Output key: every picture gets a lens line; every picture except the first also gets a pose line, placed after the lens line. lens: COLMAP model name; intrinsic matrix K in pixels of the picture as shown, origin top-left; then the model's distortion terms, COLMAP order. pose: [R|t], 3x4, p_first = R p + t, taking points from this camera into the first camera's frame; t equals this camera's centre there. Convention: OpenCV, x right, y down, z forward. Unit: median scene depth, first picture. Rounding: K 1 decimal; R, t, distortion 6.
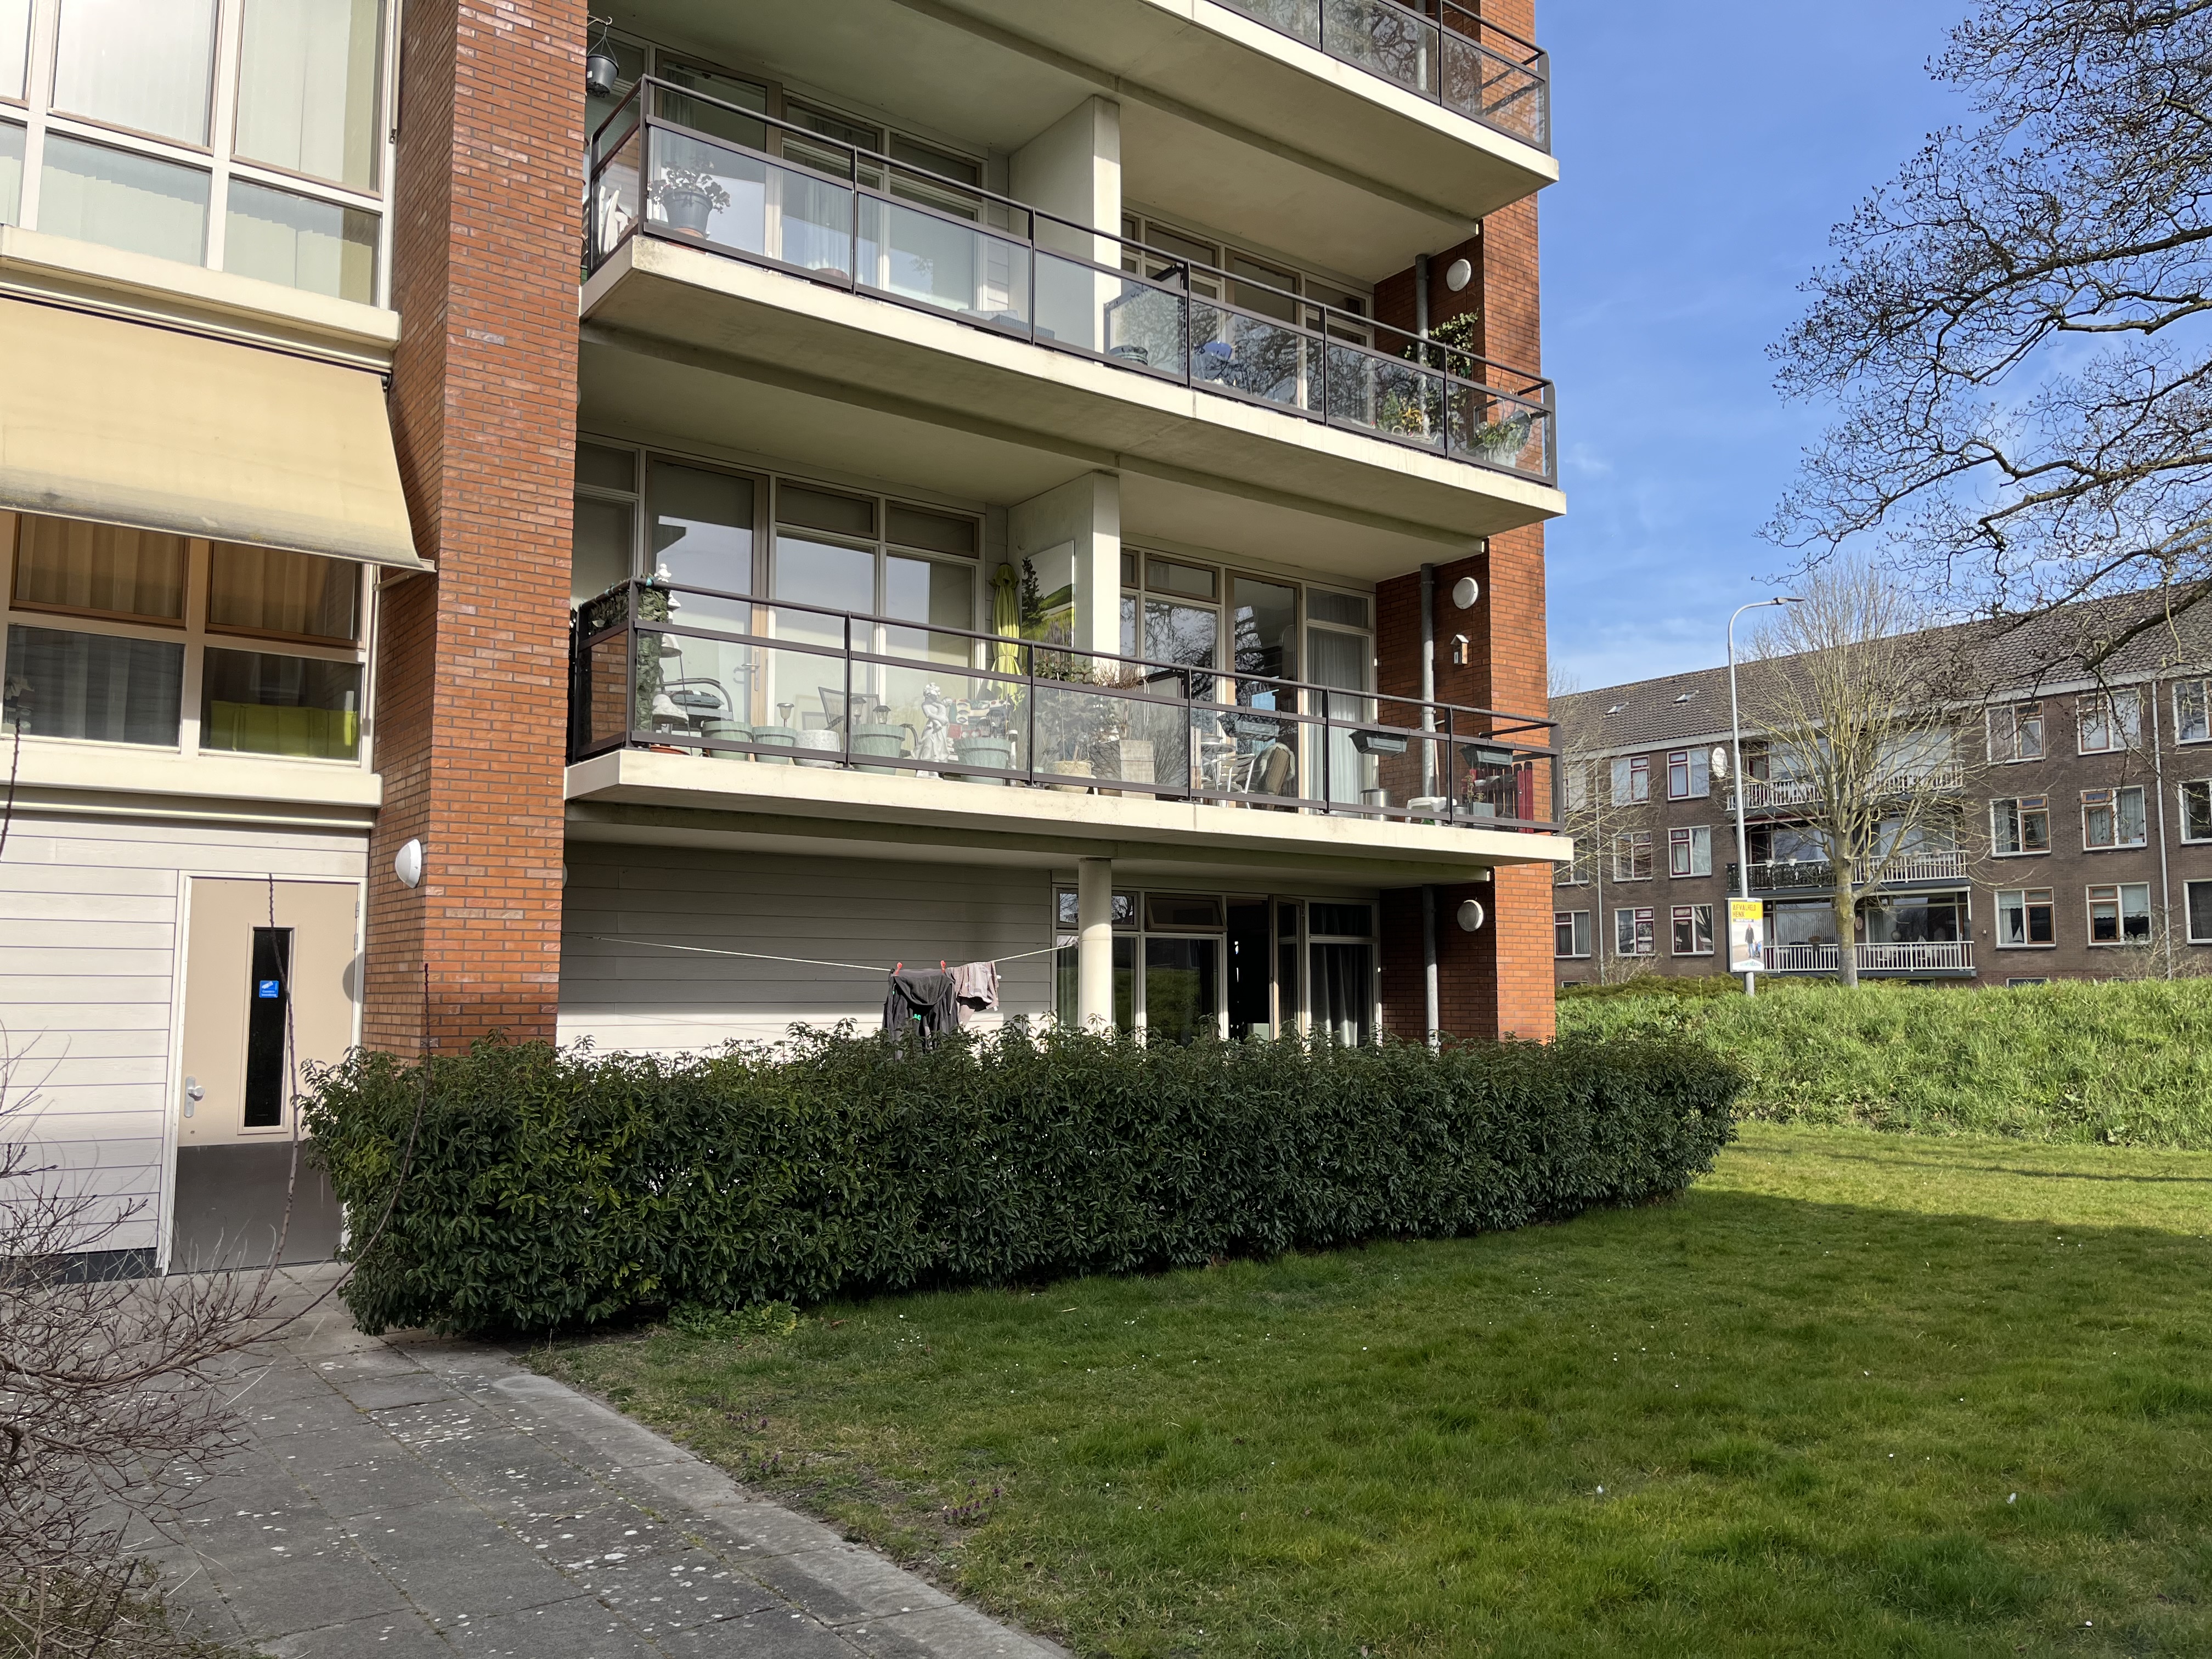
lens RADIAL K [[1669.8, 0, 1095.5], [0, 1669.8, 837.0], [0, 0, 1]] dist [0.076471, -0.116878]
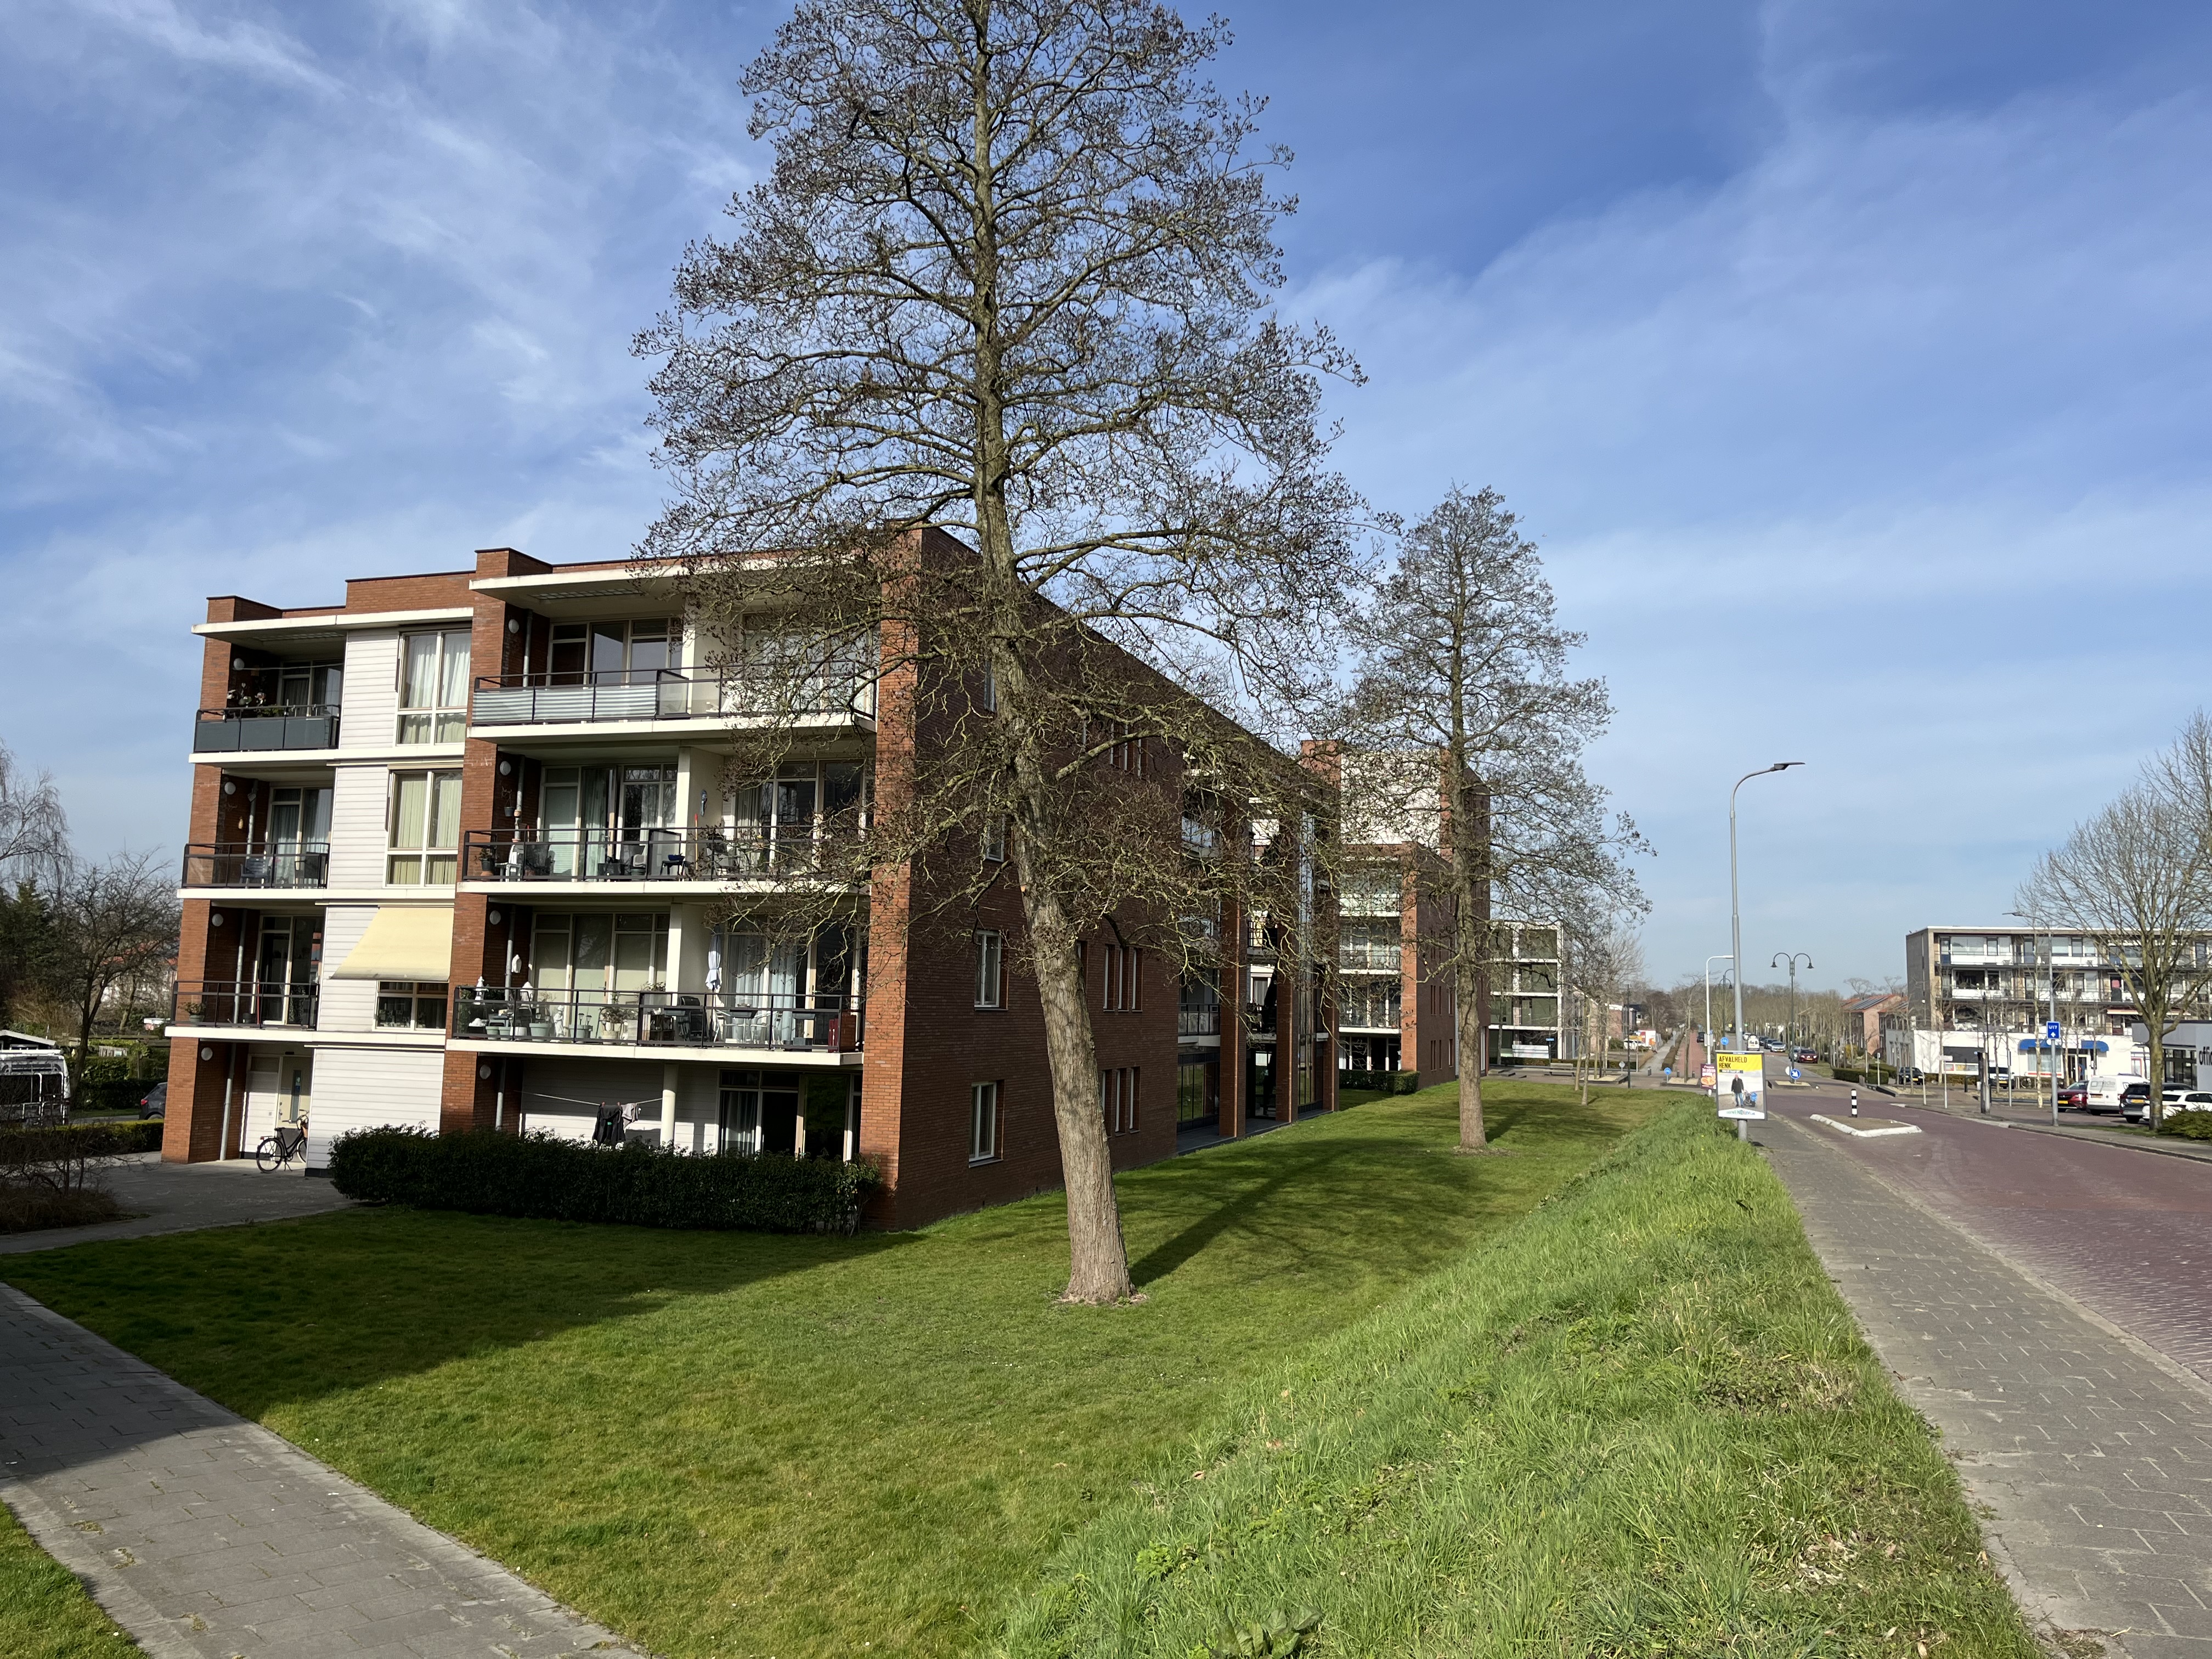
lens RADIAL K [[1678.5, 0, 1106.0], [0, 1678.5, 829.5], [0, 0, 1]] dist [0.019362, -0.004969]
pose [[0.572085, -0.070488, -0.817160, 2.189513], [0.054402, 0.997367, -0.047947, -0.160098], [0.818388, -0.017025, 0.574413, 0.098134]]
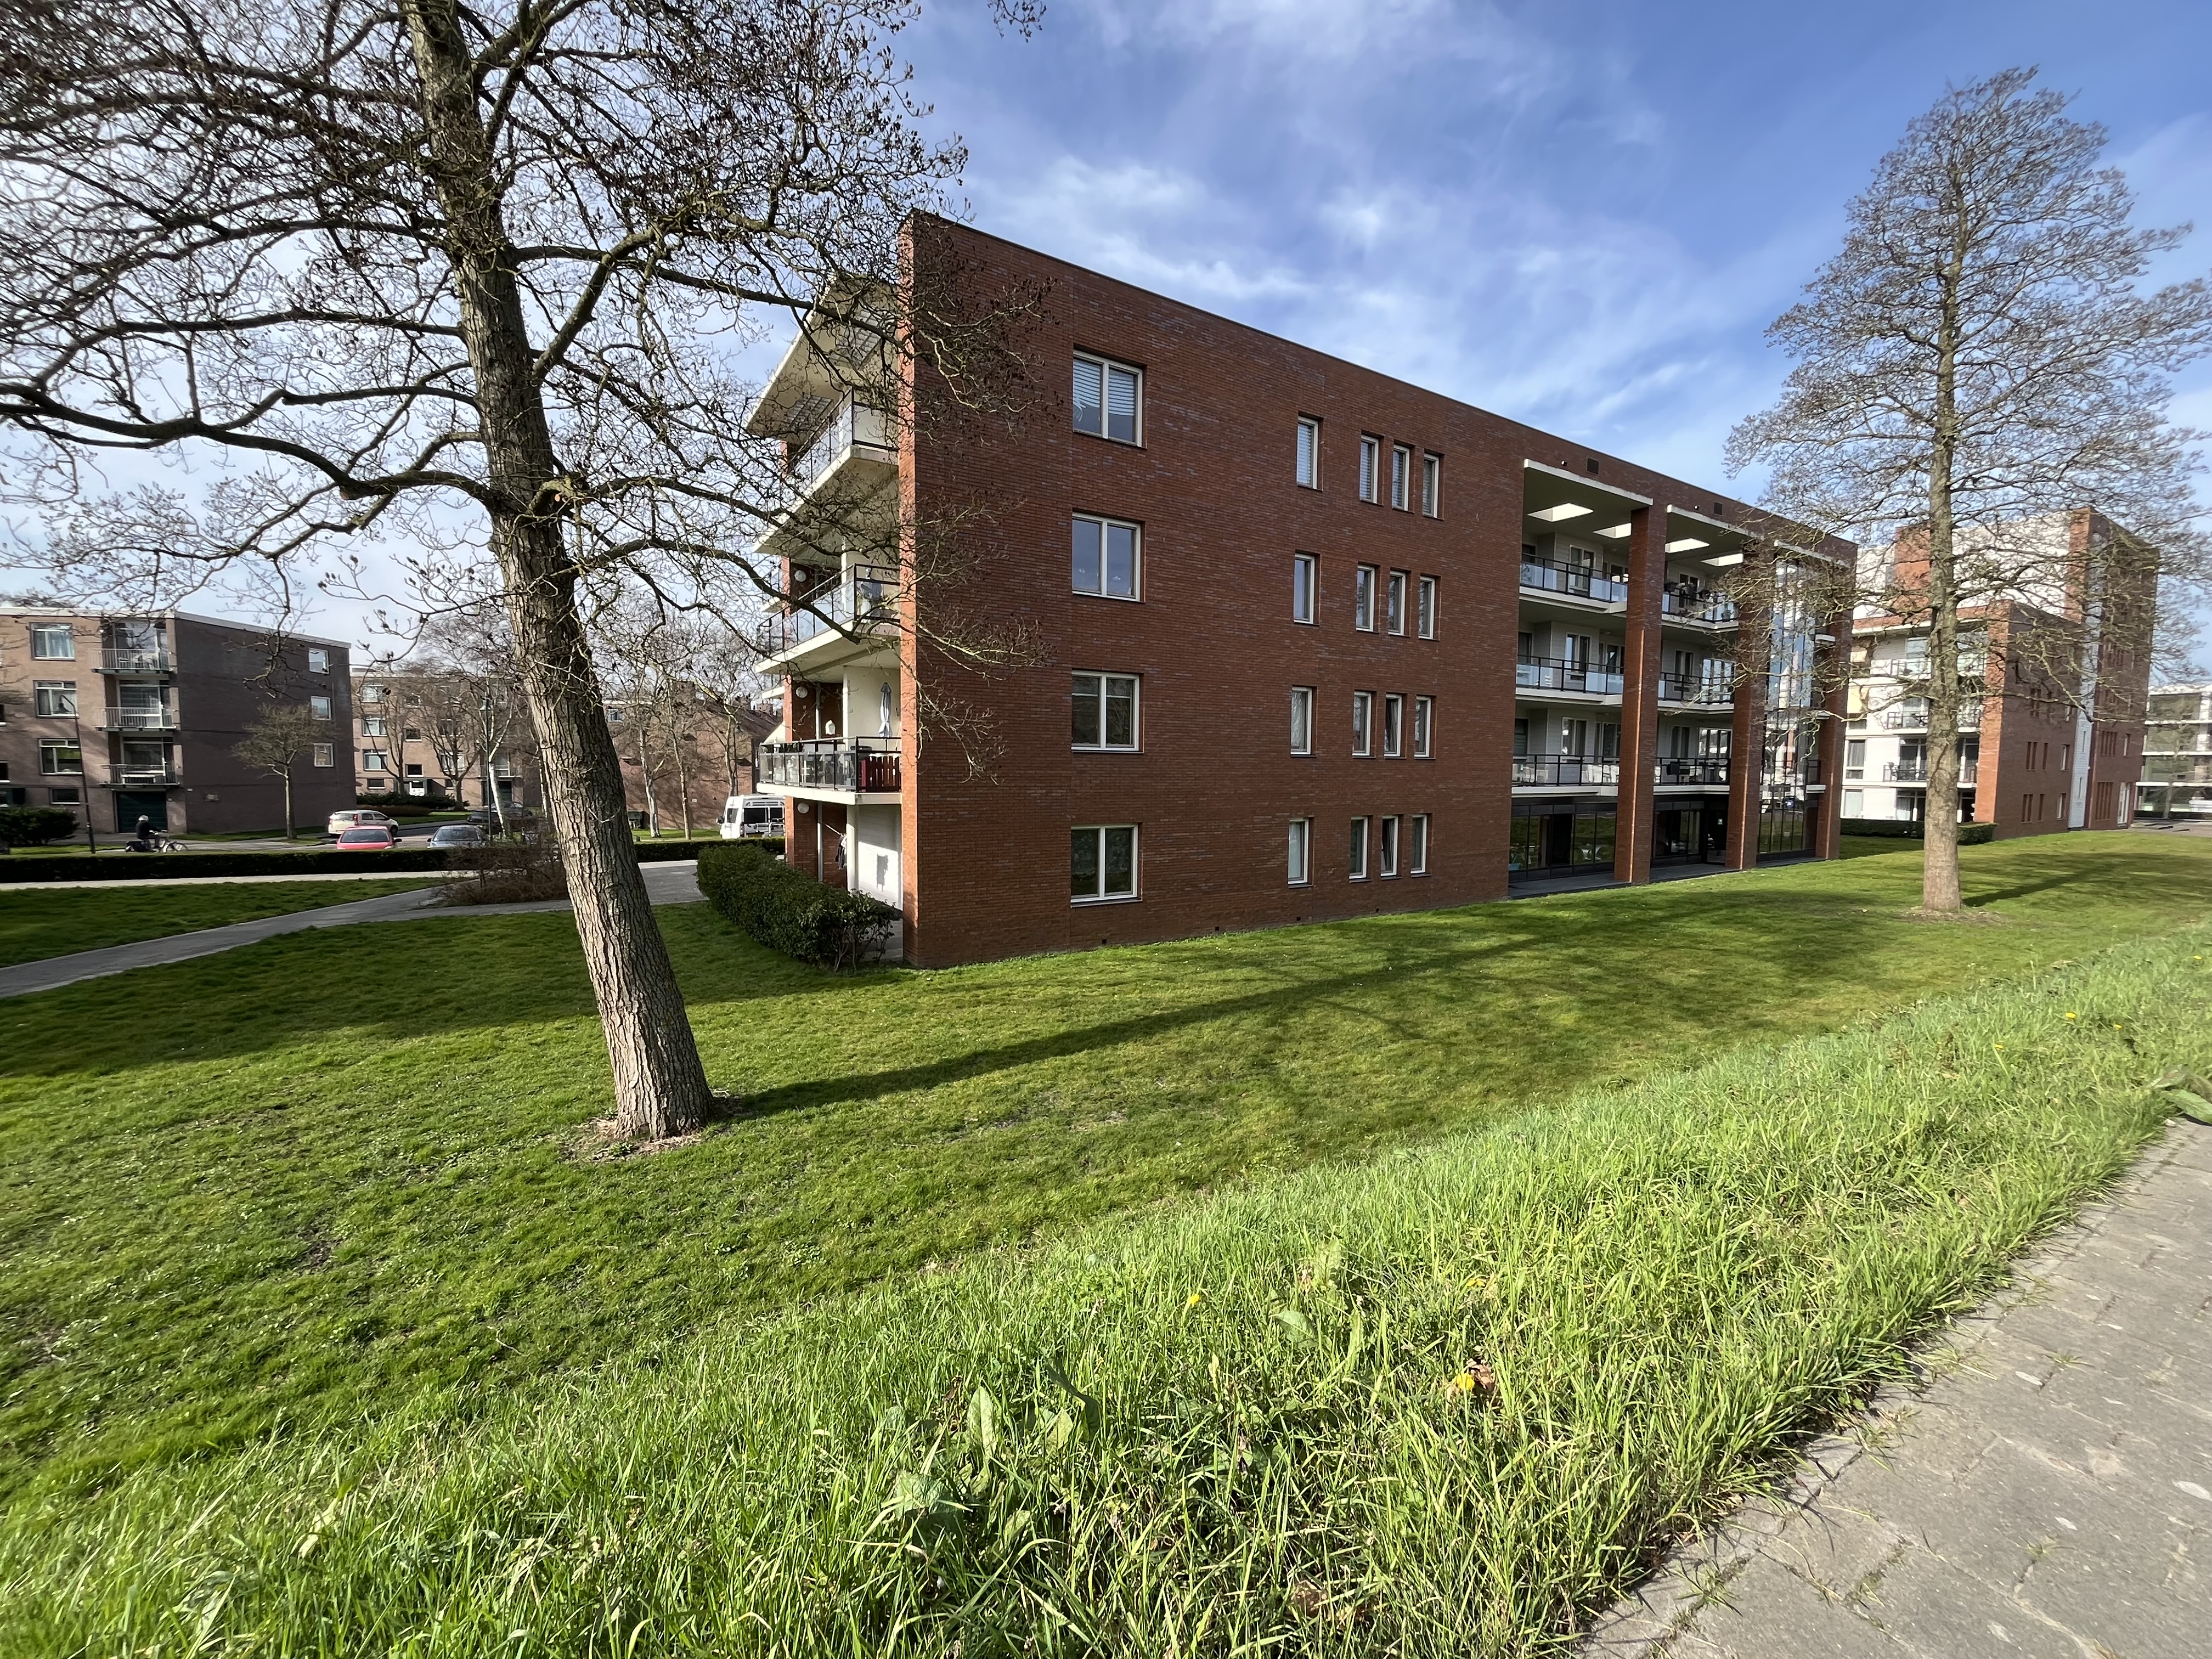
lens RADIAL K [[889.2, 0, 1106.0], [0, 889.2, 829.5], [0, 0, 1]] dist [-0.002115, -0.000112]
pose [[-0.066989, 0.068082, -0.995428, 1.374849], [0.088290, 0.994160, 0.062054, 0.003754], [0.993840, -0.083730, -0.072609, 1.406618]]
